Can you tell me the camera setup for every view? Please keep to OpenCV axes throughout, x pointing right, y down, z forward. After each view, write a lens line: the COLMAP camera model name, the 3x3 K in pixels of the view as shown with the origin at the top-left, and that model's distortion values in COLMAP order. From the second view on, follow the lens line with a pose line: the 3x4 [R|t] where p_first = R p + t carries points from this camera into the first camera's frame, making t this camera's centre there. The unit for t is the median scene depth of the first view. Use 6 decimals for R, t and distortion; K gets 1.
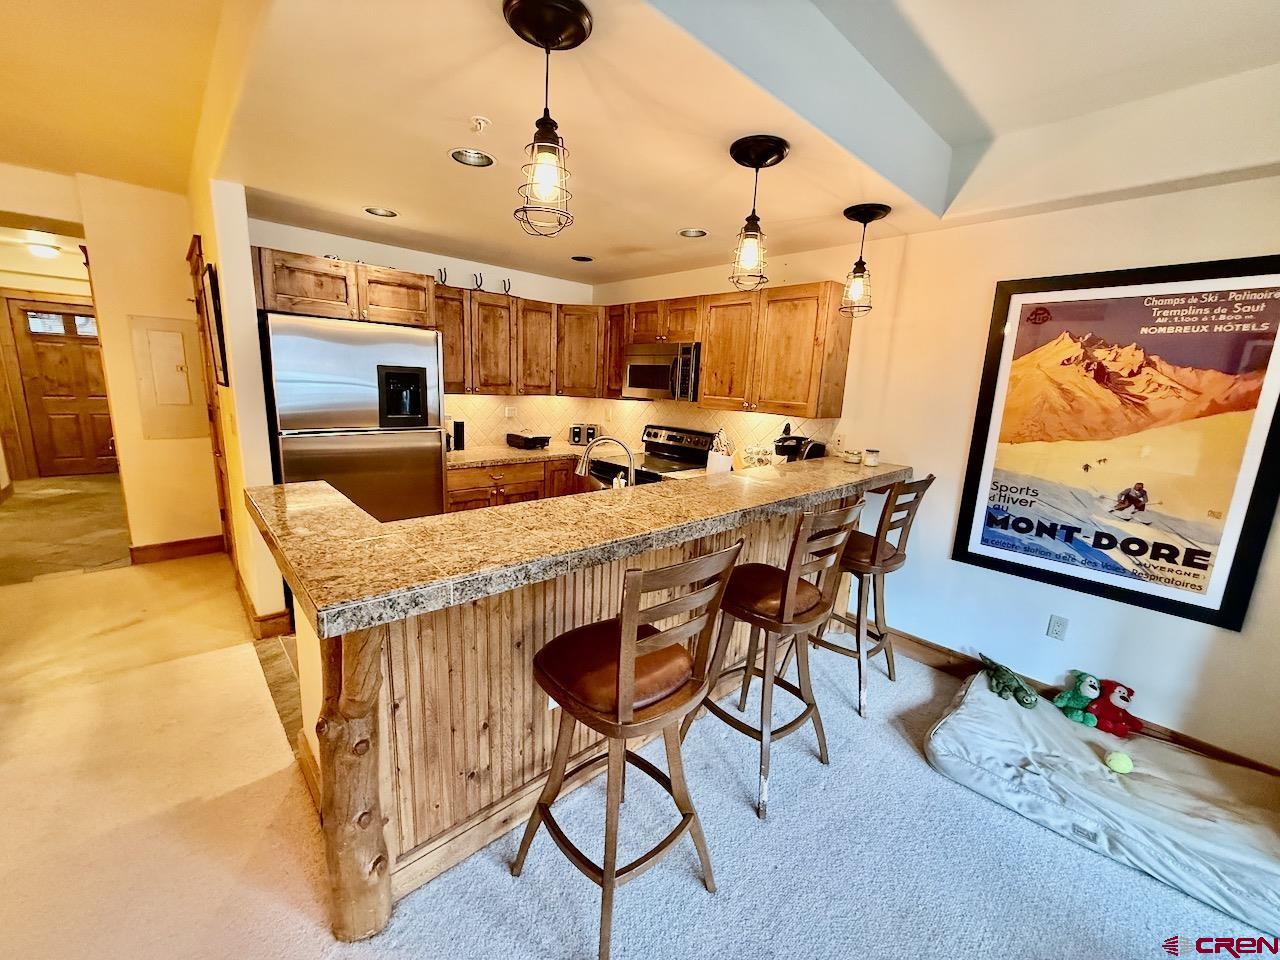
lens RADIAL K [[508.4, 0, 638.8], [0, 508.4, 481.5], [0, 0, 1]] dist [-0.000797, 0.000090]
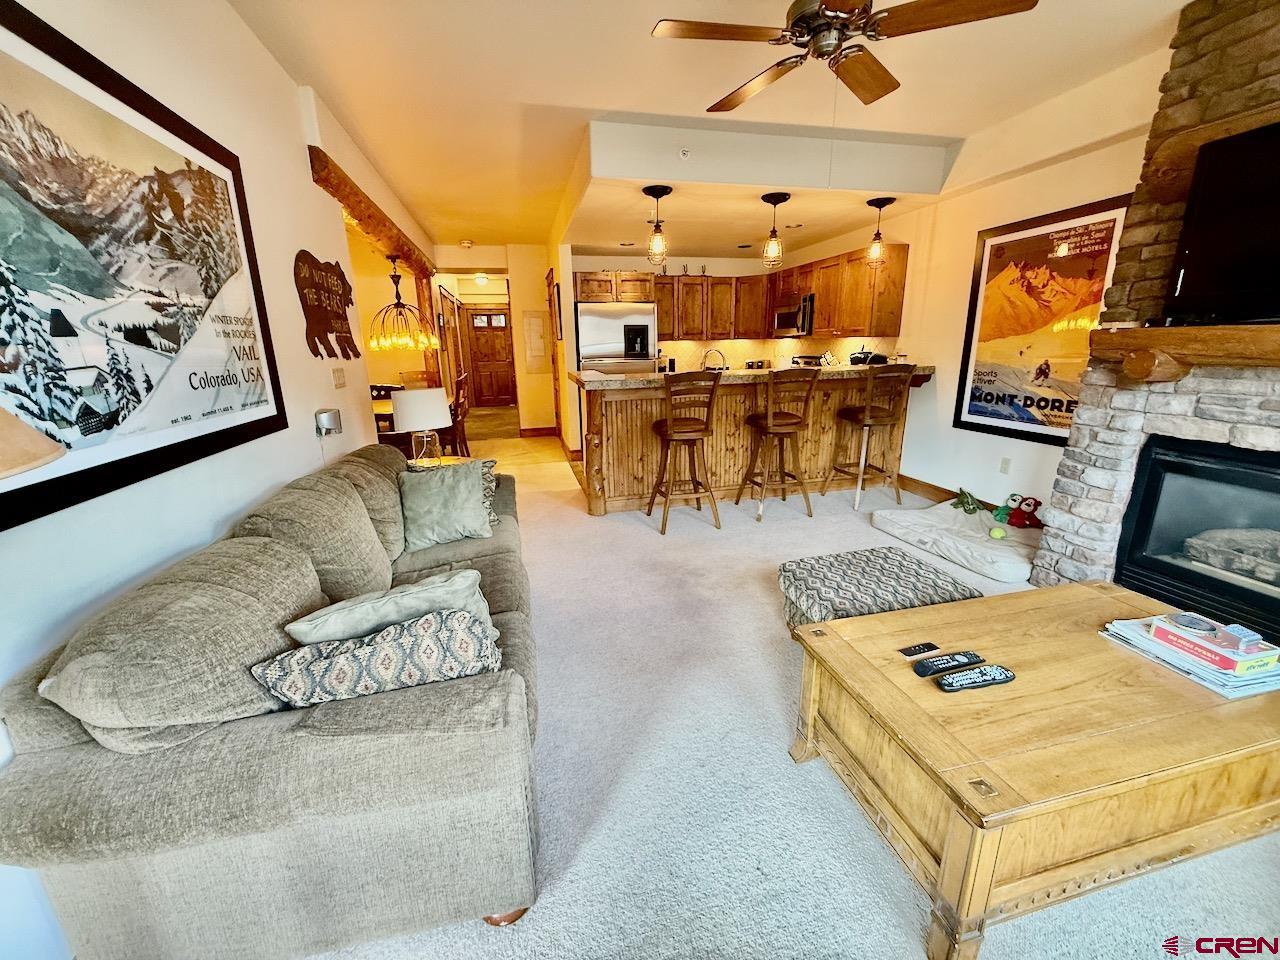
lens RADIAL K [[508.4, 0, 638.2], [0, 508.4, 481.2], [0, 0, 1]] dist [-0.000797, 0.000090]
pose [[0.870647, 0.068327, -0.487141, 0.537420], [-0.038274, 0.996714, 0.071394, 0.233010], [0.490418, -0.043514, 0.870400, -0.709578]]
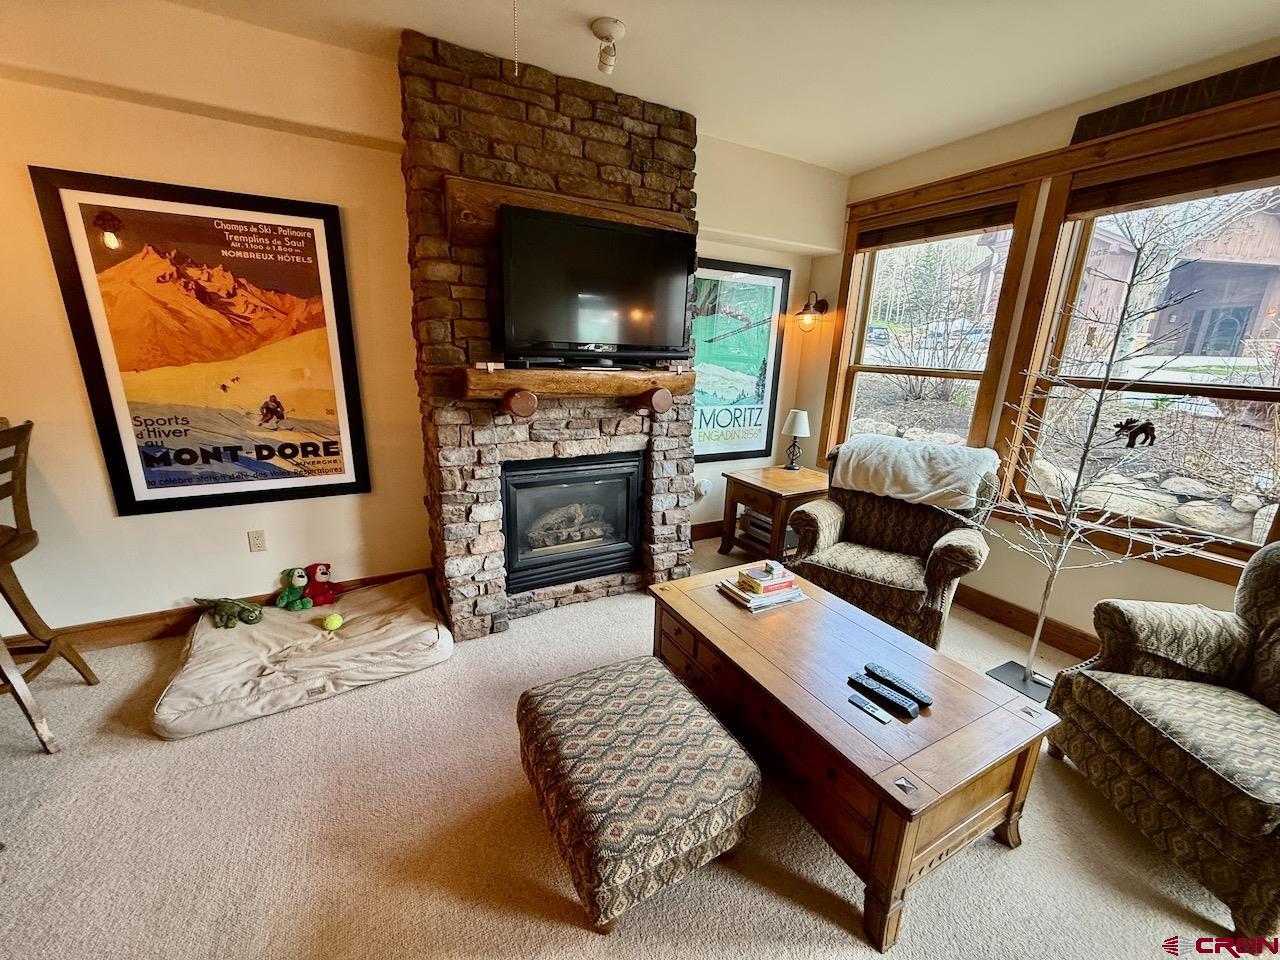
lens RADIAL K [[508.4, 0, 639.6], [0, 508.4, 481.7], [0, 0, 1]] dist [-0.000797, 0.000090]
pose [[0.247586, -0.287492, 0.925229, 0.062265], [0.168052, 0.953229, 0.251222, 0.030435], [-0.954180, 0.093288, 0.284320, -0.070729]]
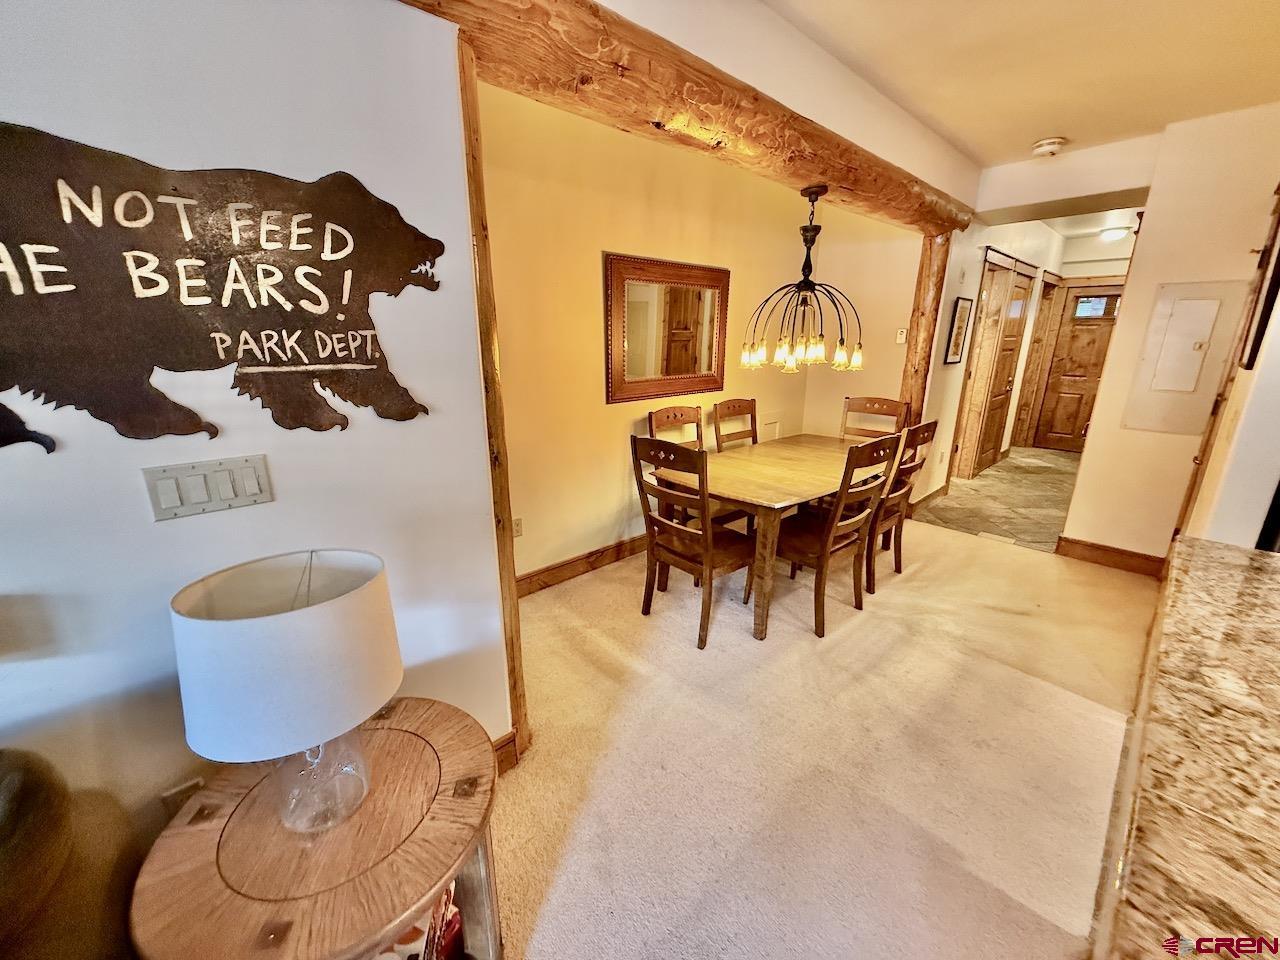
lens RADIAL K [[508.4, 0, 638.8], [0, 508.4, 481.1], [0, 0, 1]] dist [-0.000797, 0.000090]
pose [[0.005641, 0.232247, -0.972641, -0.123049], [-0.200647, 0.953138, 0.226426, -0.035694], [0.979647, 0.193880, 0.051976, 0.196136]]
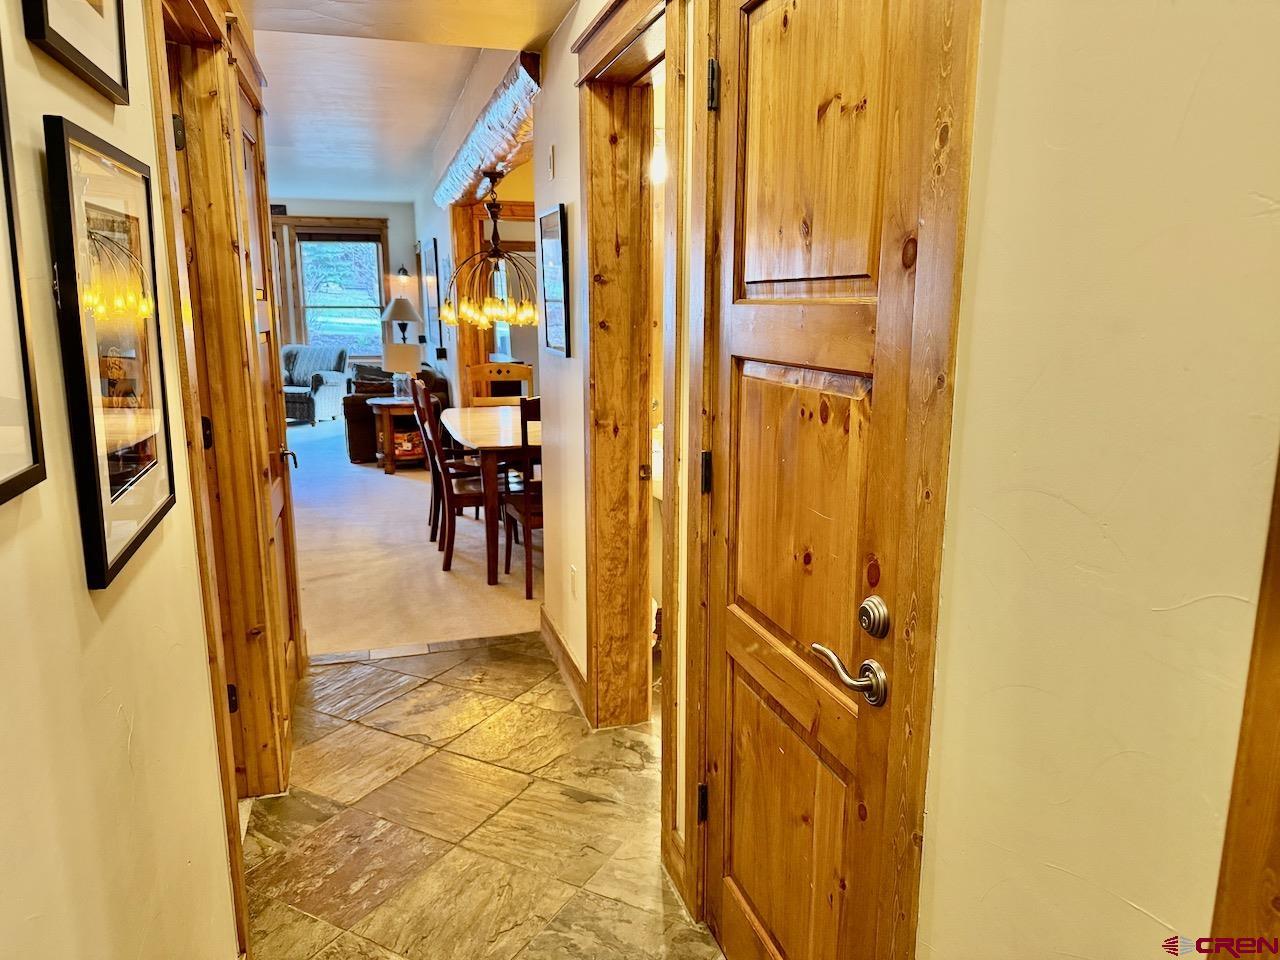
lens RADIAL K [[898.0, 0, 671.3], [0, 898.0, 502.9], [0, 0, 1]] dist [0.035988, -0.041543]
pose [[-0.908991, -0.141774, 0.391963, -2.325910], [0.032768, 0.913159, 0.406284, -0.519988], [-0.415525, 0.382152, -0.825408, 2.143866]]
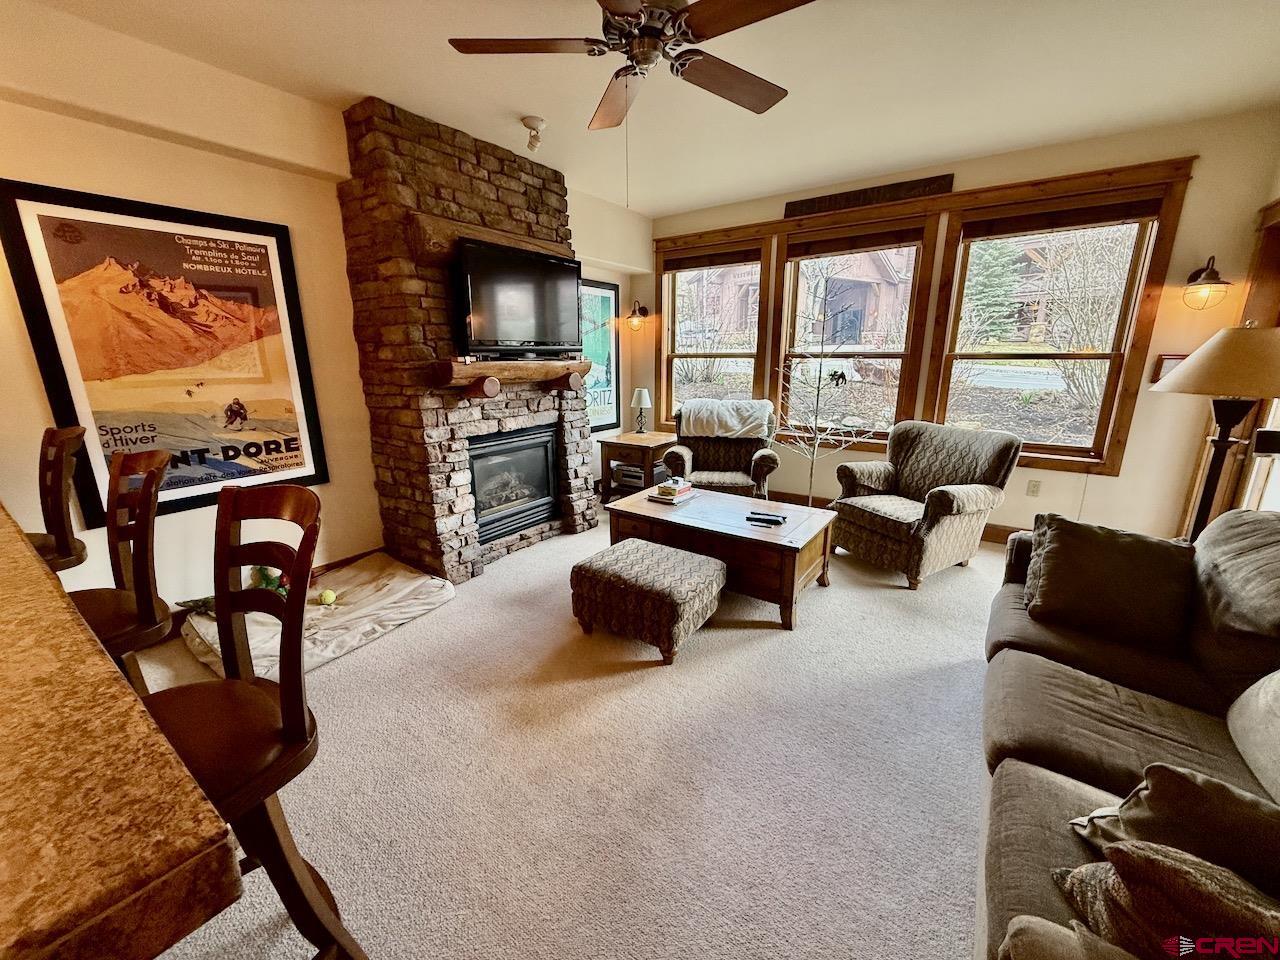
lens RADIAL K [[508.4, 0, 639.6], [0, 508.4, 481.5], [0, 0, 1]] dist [-0.000797, 0.000090]
pose [[-0.207467, -0.282596, 0.936535, -0.319262], [0.187712, 0.928074, 0.321626, -0.017164], [-0.960063, 0.242526, -0.139498, 0.224572]]
